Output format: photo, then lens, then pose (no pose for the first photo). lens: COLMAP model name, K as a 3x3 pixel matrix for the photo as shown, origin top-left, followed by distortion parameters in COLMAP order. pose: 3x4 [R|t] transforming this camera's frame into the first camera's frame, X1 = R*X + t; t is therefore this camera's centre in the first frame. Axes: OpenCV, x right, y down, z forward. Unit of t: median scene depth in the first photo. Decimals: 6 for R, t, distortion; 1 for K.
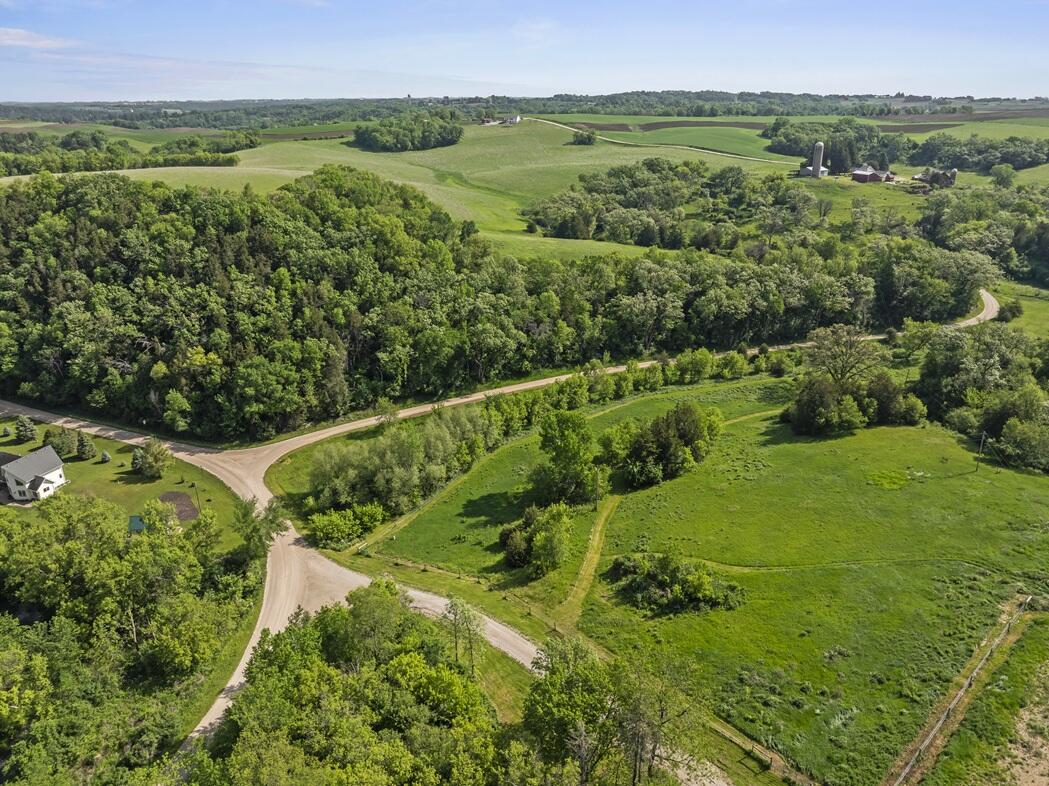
lens RADIAL K [[739.3, 0, 523.6], [0, 739.3, 393.0], [0, 0, 1]] dist [0.003277, 0.003950]
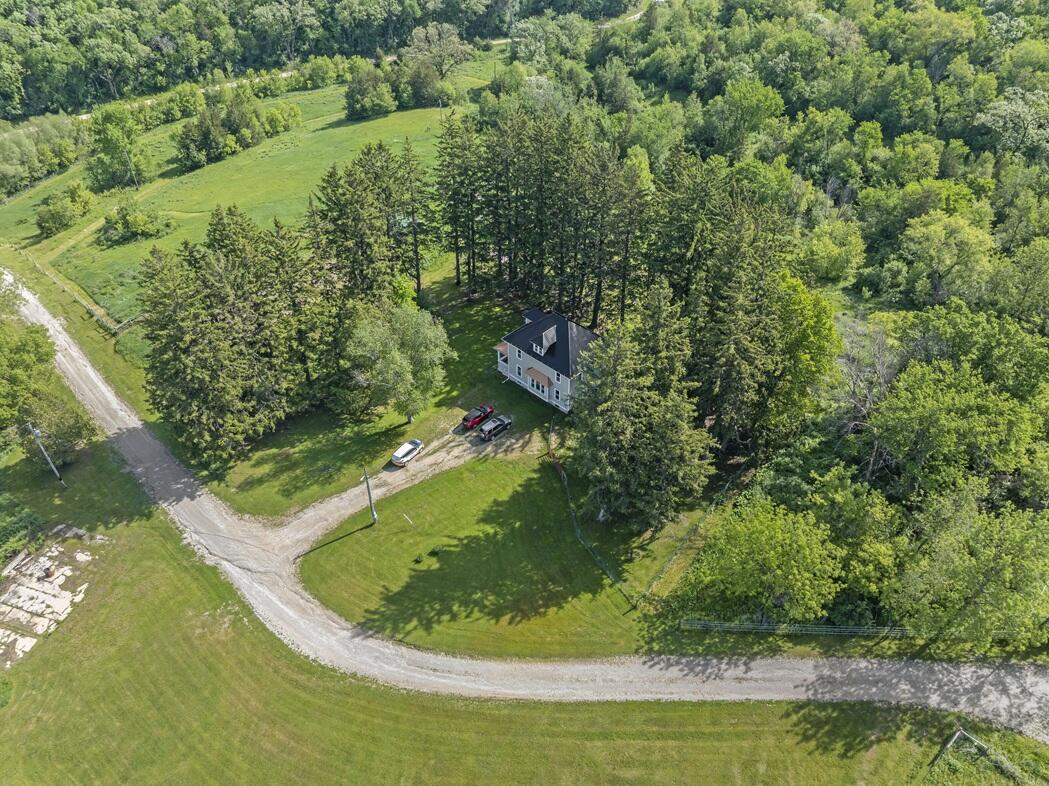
lens RADIAL K [[739.3, 0, 525.3], [0, 739.3, 391.6], [0, 0, 1]] dist [0.003277, 0.003950]
pose [[0.989639, -0.101658, 0.101393, 0.391056], [0.064391, 0.945424, 0.319417, 0.084205], [-0.128331, -0.309578, 0.942174, -0.235723]]
